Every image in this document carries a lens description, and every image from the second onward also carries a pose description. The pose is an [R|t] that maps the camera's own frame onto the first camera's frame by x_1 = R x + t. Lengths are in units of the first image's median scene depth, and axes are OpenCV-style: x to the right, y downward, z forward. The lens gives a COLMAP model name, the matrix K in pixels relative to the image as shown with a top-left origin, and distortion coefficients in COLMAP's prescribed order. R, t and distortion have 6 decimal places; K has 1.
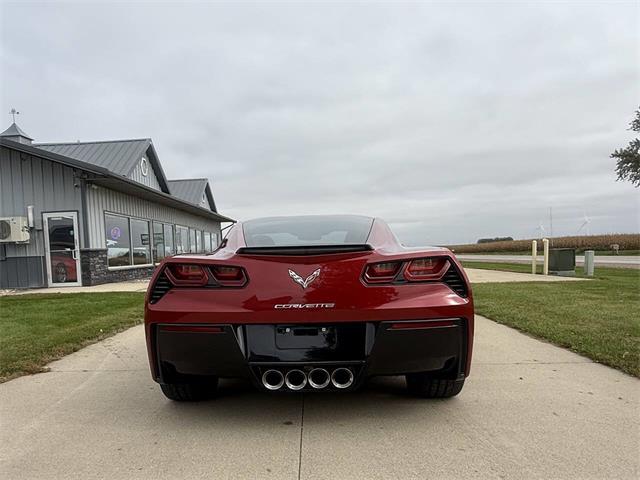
lens RADIAL K [[511.3, 0, 300.3], [0, 511.3, 293.3], [0, 0, 1]] dist [-0.004443, -0.001603]
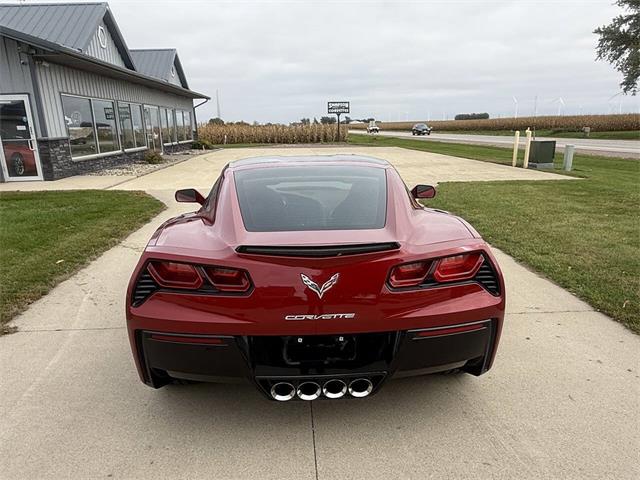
lens RADIAL K [[503.4, 0, 332.3], [0, 503.4, 282.0], [0, 0, 1]] dist [-0.003985, 0.004024]
pose [[0.994471, -0.015714, 0.103833, -0.010634], [-0.007124, 0.976370, 0.215988, -0.038976], [-0.104774, -0.215533, 0.970859, 0.034750]]
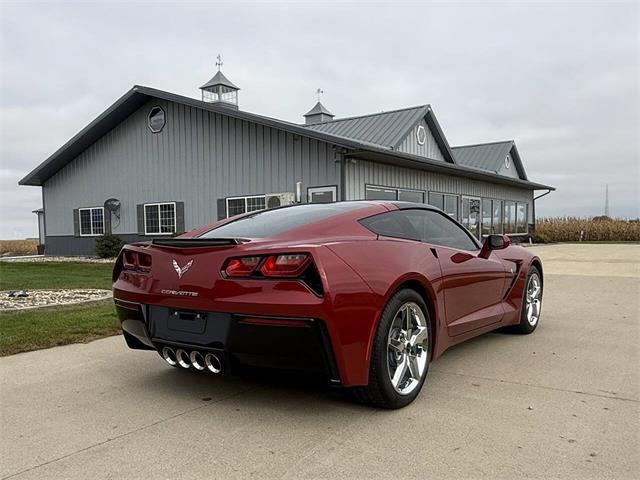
lens RADIAL K [[560.3, 0, 299.2], [0, 560.3, 276.6], [0, 0, 1]] dist [-0.005371, -0.002031]
pose [[0.826705, 0.062715, -0.559129, 0.163965], [-0.054055, 0.998024, 0.032020, -0.011601], [0.560033, 0.003753, 0.828462, 0.024986]]
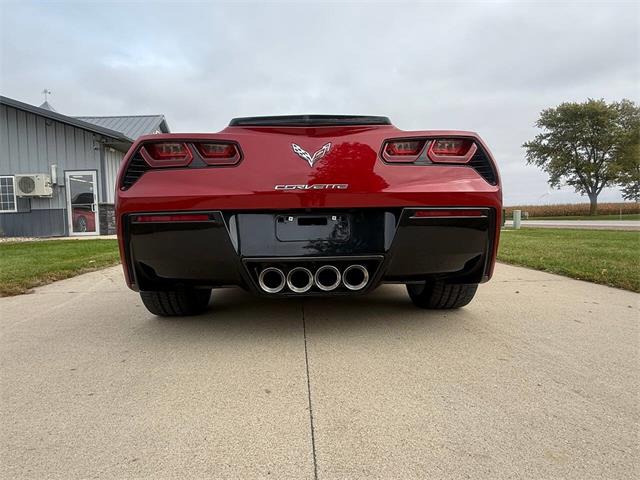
lens RADIAL K [[400.1, 0, 320.0], [0, 400.1, 240.0], [0, 0, 1]] dist [-0.000297, 0.001099]
pose [[0.996660, 0.002908, 0.081617, -0.005536], [-0.000820, 0.999672, -0.025609, 0.022889], [-0.081665, 0.025456, 0.996335, 0.066211]]
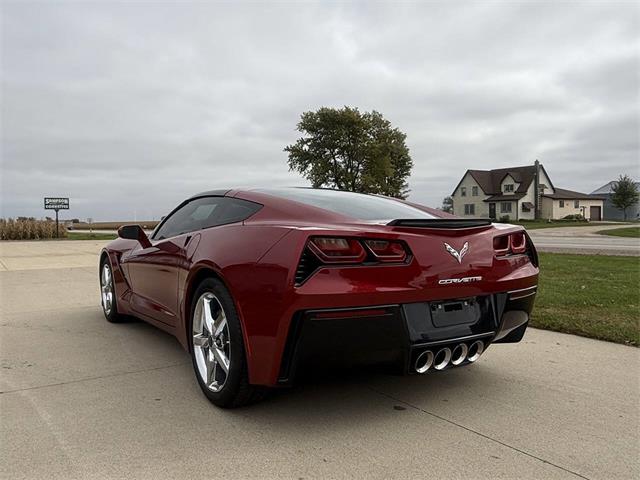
lens RADIAL K [[504.9, 0, 280.6], [0, 504.9, 239.5], [0, 0, 1]] dist [0.003852, 0.000737]
pose [[0.851292, 0.000013, 0.524693, -0.143417], [0.030497, 0.998308, -0.049505, -0.002794], [-0.523806, 0.058144, 0.849851, 0.065052]]
